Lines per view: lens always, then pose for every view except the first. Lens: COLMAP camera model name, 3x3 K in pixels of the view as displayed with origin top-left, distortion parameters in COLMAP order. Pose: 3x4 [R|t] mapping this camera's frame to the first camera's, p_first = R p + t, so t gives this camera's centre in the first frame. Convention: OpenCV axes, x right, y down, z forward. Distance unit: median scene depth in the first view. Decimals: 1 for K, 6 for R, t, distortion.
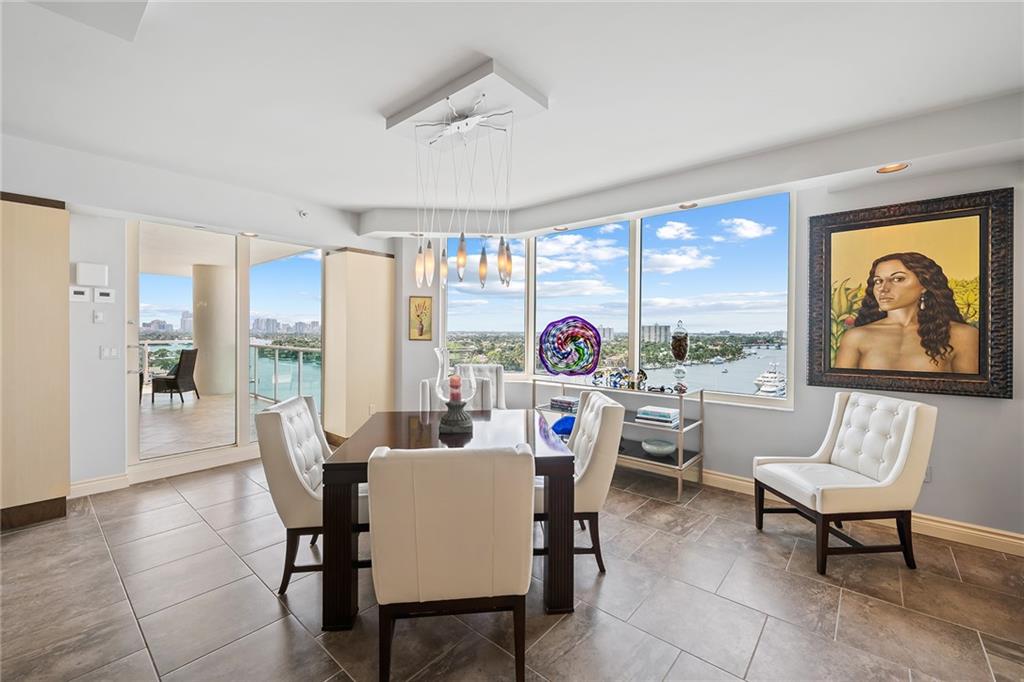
lens RADIAL K [[423.4, 0, 521.8], [0, 423.4, 333.8], [0, 0, 1]] dist [0.005392, -0.003102]
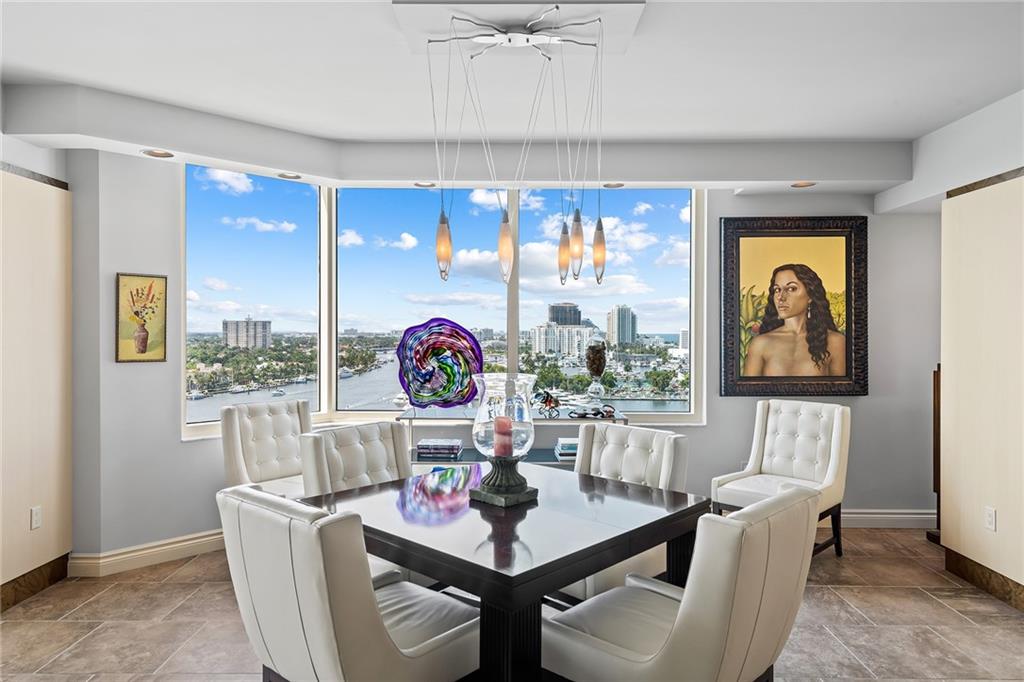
lens RADIAL K [[668.7, 0, 517.7], [0, 668.7, 334.6], [0, 0, 1]] dist [0.010510, -0.000745]
pose [[0.768923, -0.008986, 0.639278, -0.645419], [0.008136, 0.999958, 0.004269, -0.026682], [-0.639290, 0.001919, 0.768964, 0.152616]]
